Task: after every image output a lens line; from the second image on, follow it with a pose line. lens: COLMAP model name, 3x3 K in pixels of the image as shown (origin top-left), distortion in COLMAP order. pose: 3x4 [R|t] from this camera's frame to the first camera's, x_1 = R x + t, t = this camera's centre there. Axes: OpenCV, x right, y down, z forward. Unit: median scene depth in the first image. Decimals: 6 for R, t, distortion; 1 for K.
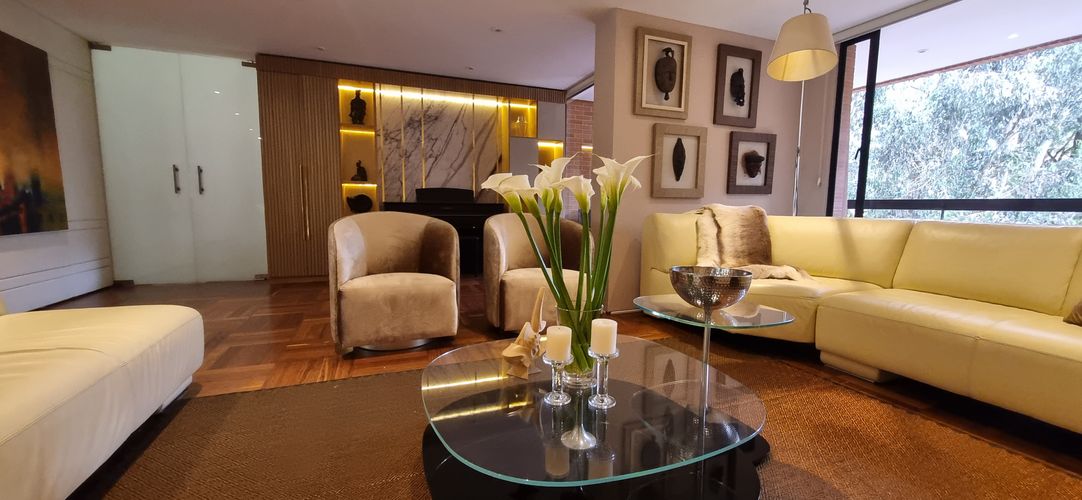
lens RADIAL K [[428.4, 0, 546.9], [0, 428.4, 253.6], [0, 0, 1]] dist [0.001995, -0.000407]
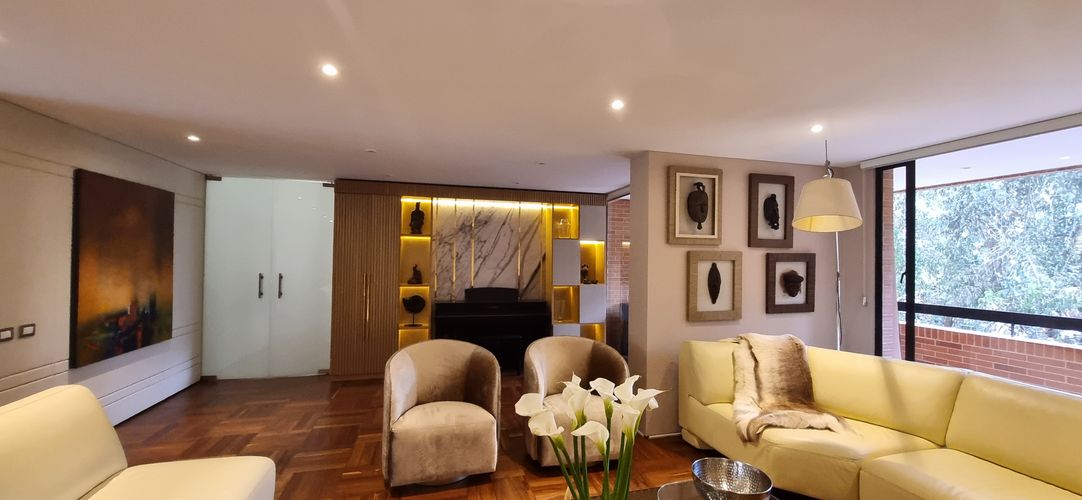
lens RADIAL K [[428.4, 0, 546.9], [0, 428.4, 253.6], [0, 0, 1]] dist [0.001995, -0.000407]
pose [[0.994018, -0.000087, -0.109213, 0.020335], [-0.013575, 0.992146, -0.124347, -0.150087], [0.108366, 0.125085, 0.986210, -0.062450]]
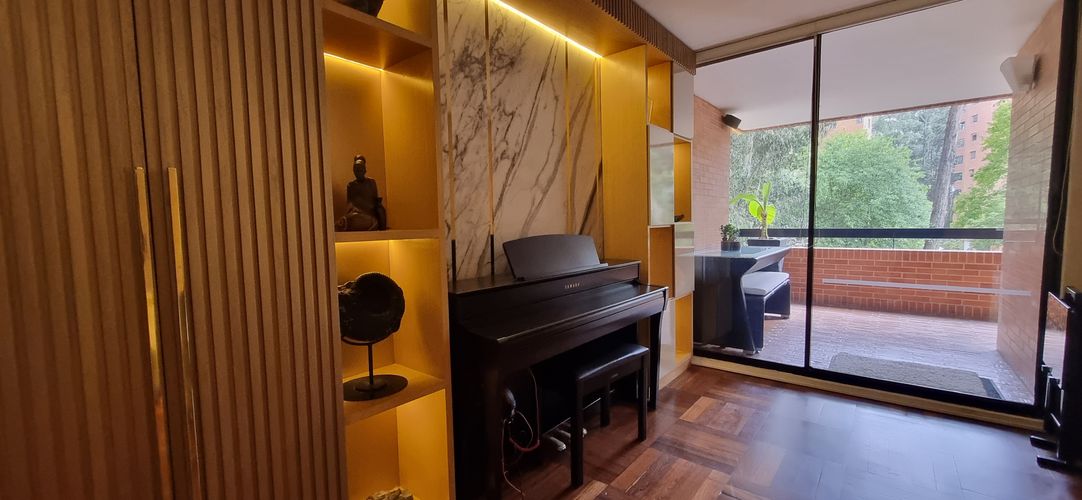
lens RADIAL K [[428.4, 0, 546.9], [0, 428.4, 253.6], [0, 0, 1]] dist [0.001995, -0.000407]
pose [[0.867026, -0.064546, 0.494064, -0.627525], [0.084083, 0.996307, -0.017394, -0.183163], [-0.491117, 0.056623, 0.869251, 0.923292]]
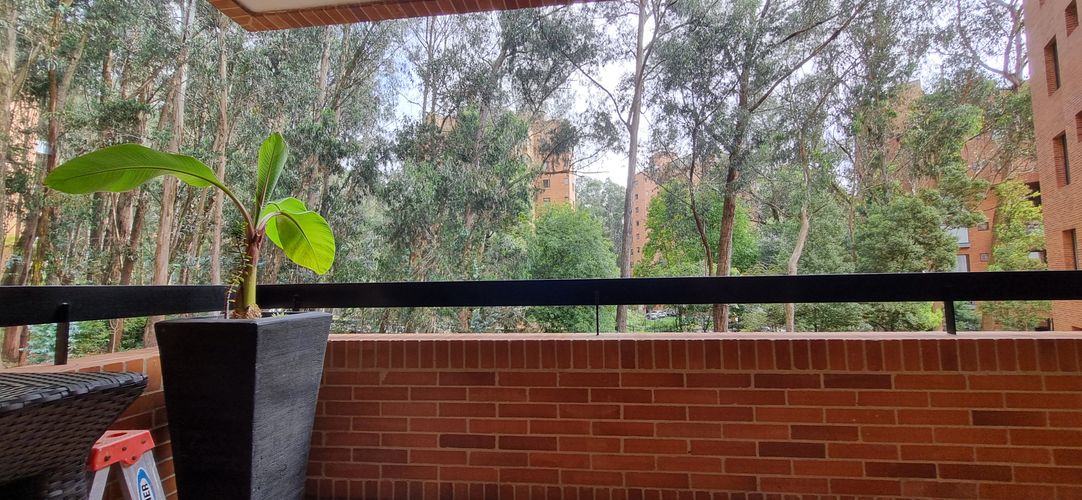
lens RADIAL K [[428.4, 0, 546.9], [0, 428.4, 253.6], [0, 0, 1]] dist [0.001995, -0.000407]
pose [[0.463251, 0.040457, 0.885303, 0.507265], [0.122942, 0.986365, -0.109407, -0.175015], [-0.877658, 0.159523, 0.451960, 1.370047]]
